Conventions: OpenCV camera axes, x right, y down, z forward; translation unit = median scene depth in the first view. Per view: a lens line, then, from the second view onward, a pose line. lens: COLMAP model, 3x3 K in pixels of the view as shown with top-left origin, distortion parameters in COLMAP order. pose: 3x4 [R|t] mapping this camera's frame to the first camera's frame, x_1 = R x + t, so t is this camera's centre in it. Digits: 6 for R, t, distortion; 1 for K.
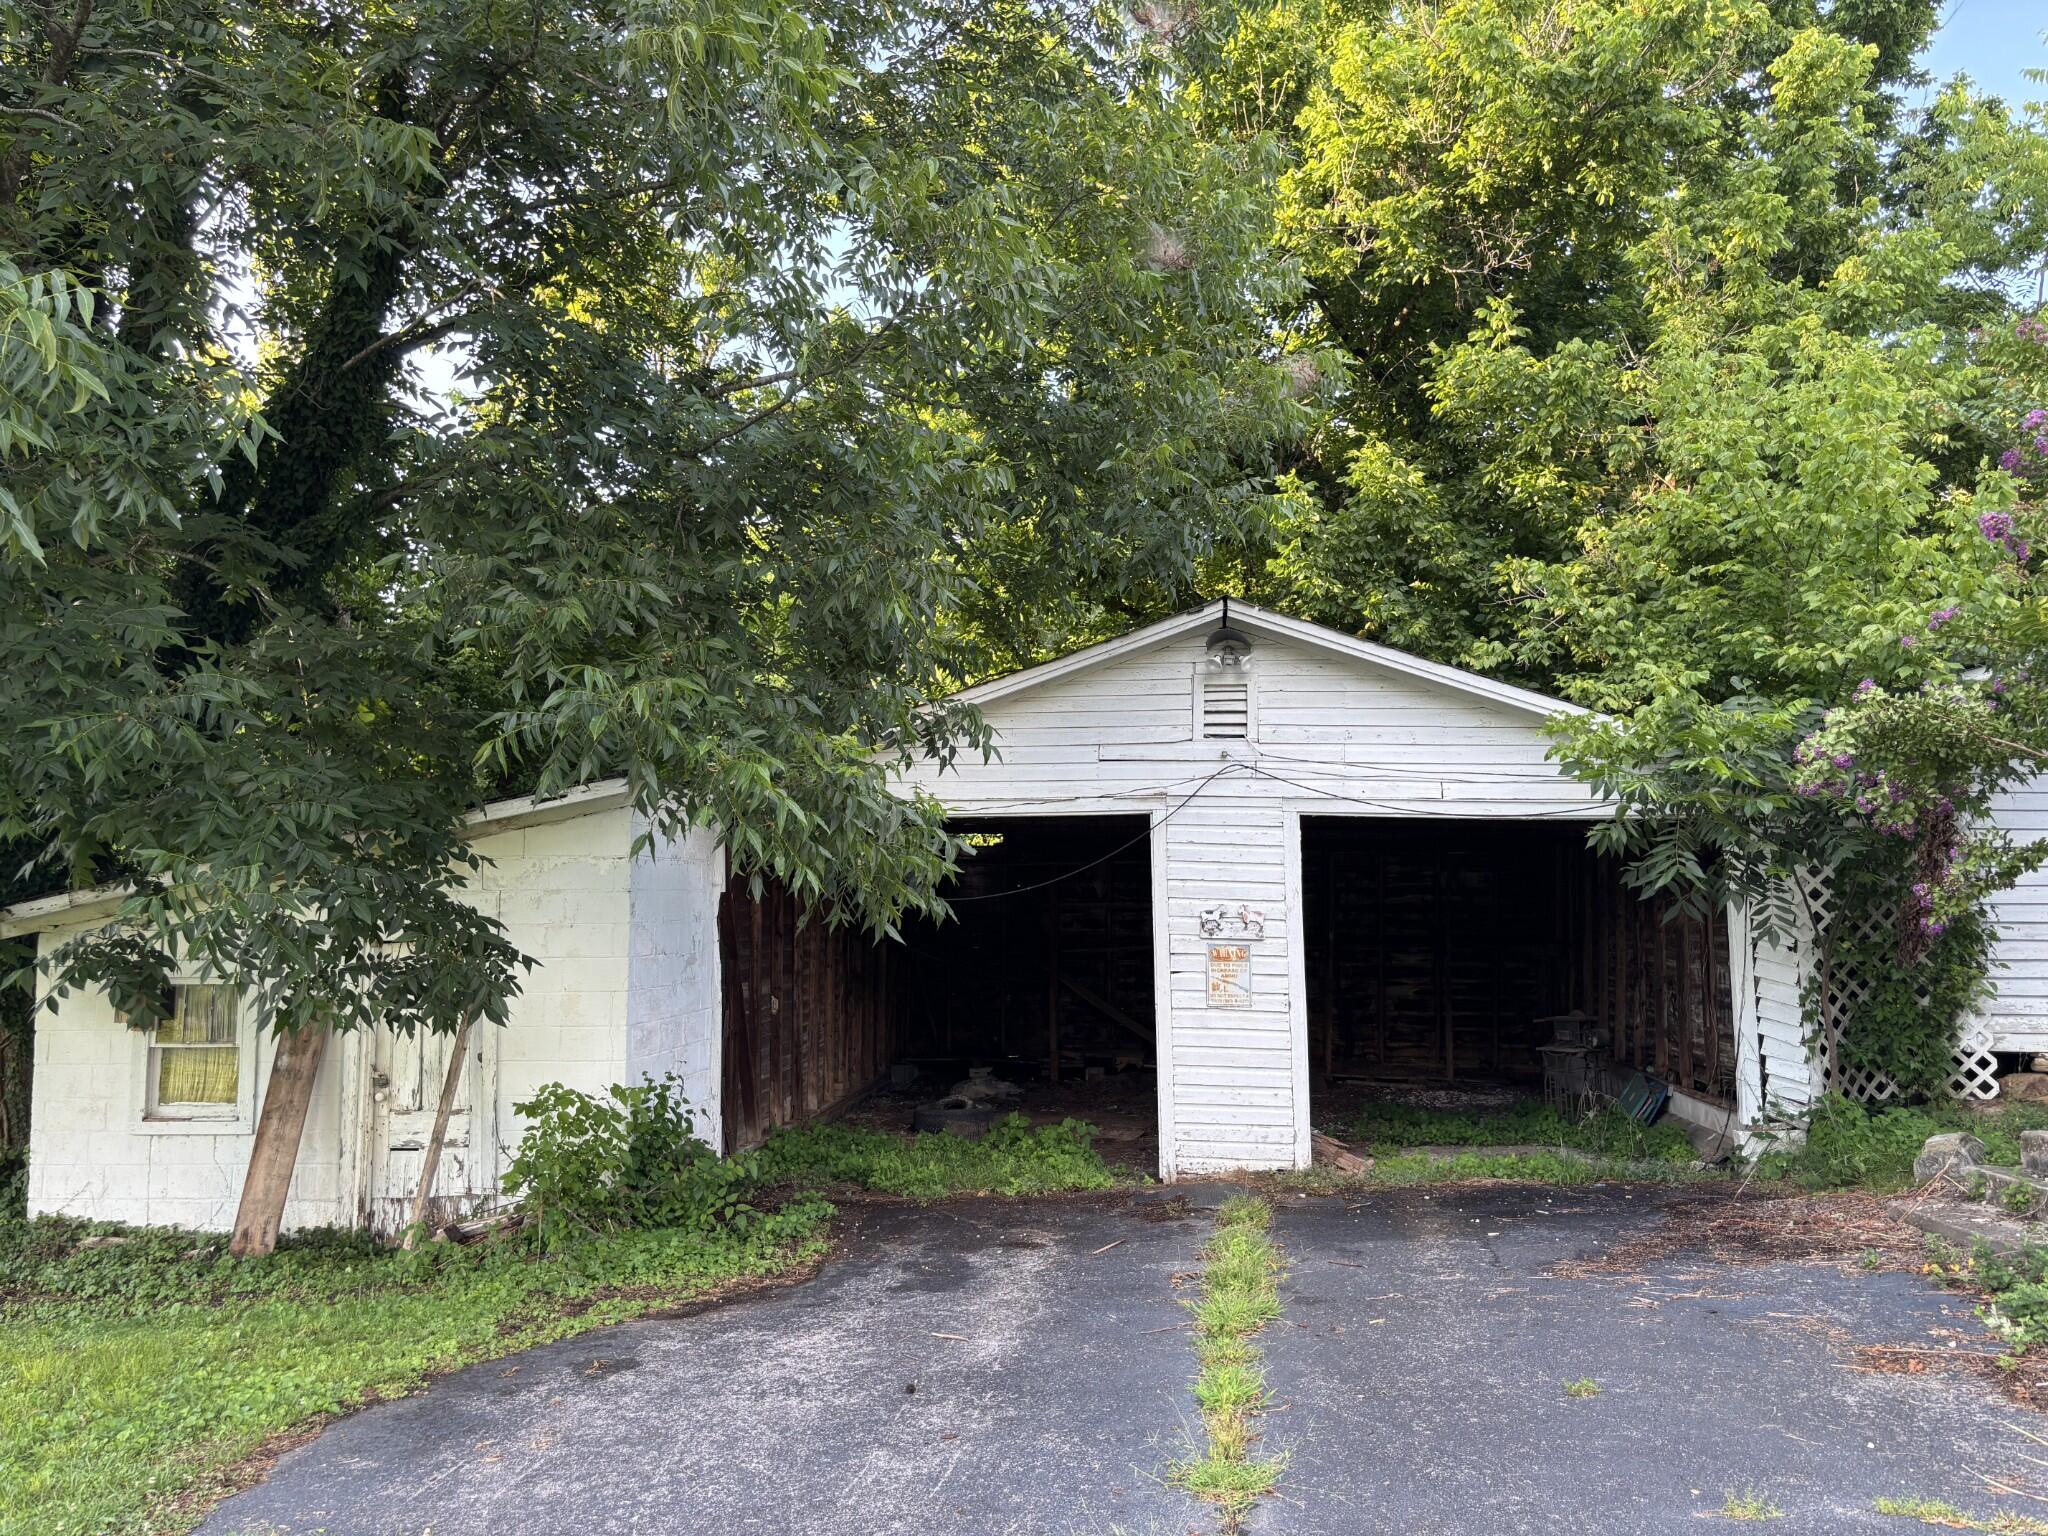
lens RADIAL K [[1542.8, 0, 1012.1], [0, 1542.8, 756.9], [0, 0, 1]] dist [0.025675, 0.008815]
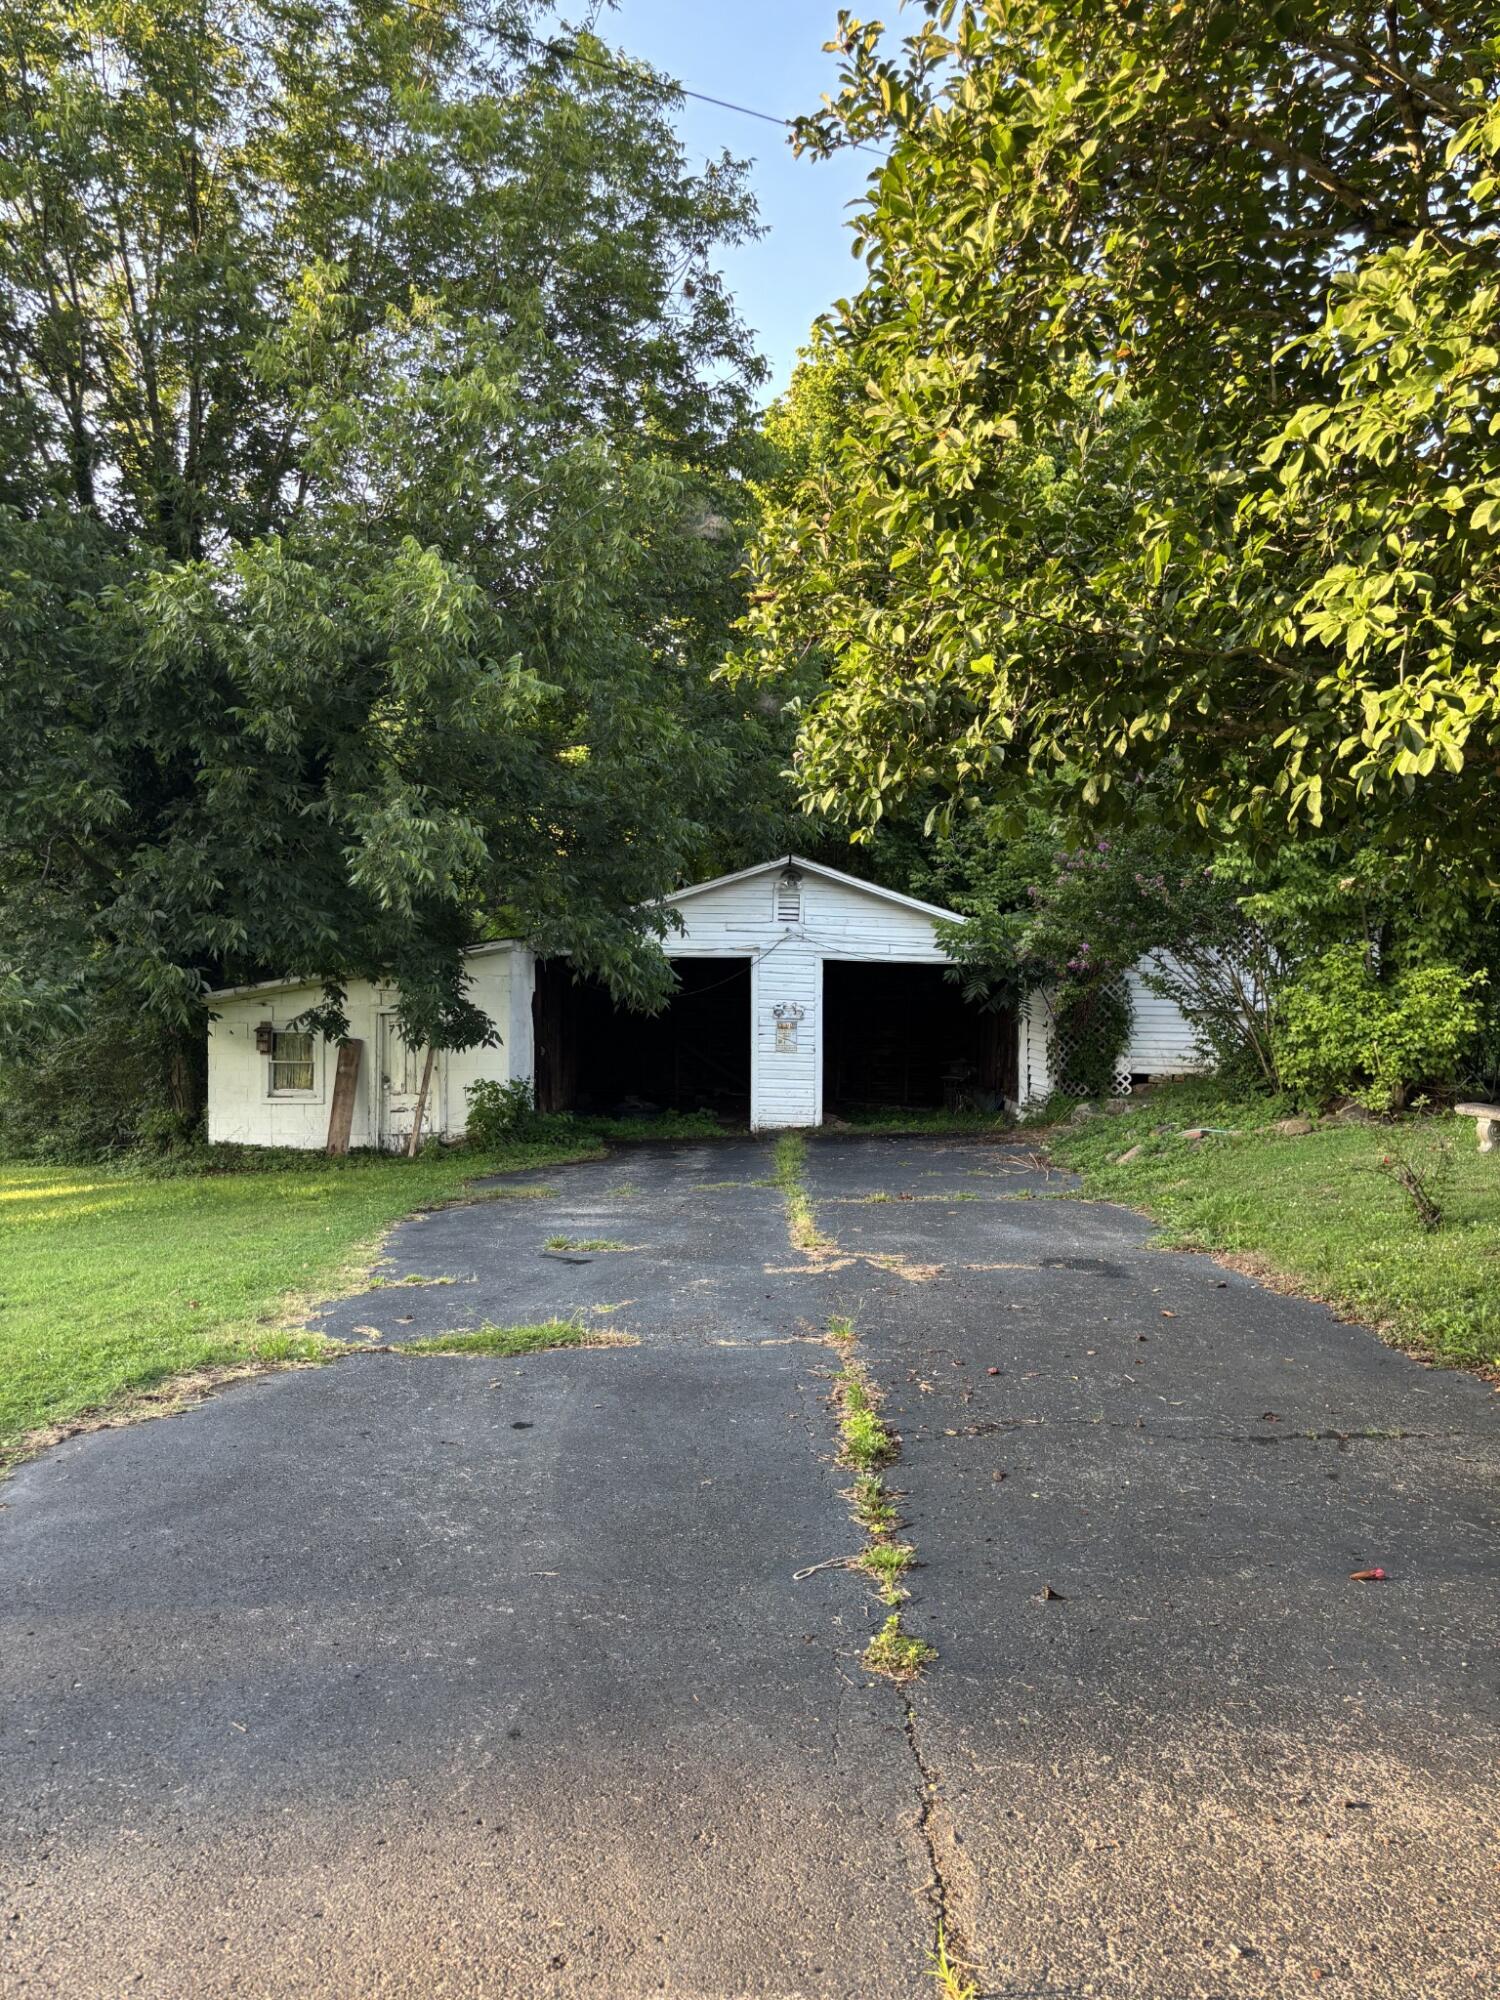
lens RADIAL K [[1506.6, 0, 751.1], [0, 1506.6, 1003.8], [0, 0, 1]] dist [0.025675, 0.008815]
pose [[0.991797, 0.014654, 0.126977, -0.173330], [-0.027927, 0.994248, 0.103394, -0.114961], [-0.124731, -0.106092, 0.986502, -1.037766]]
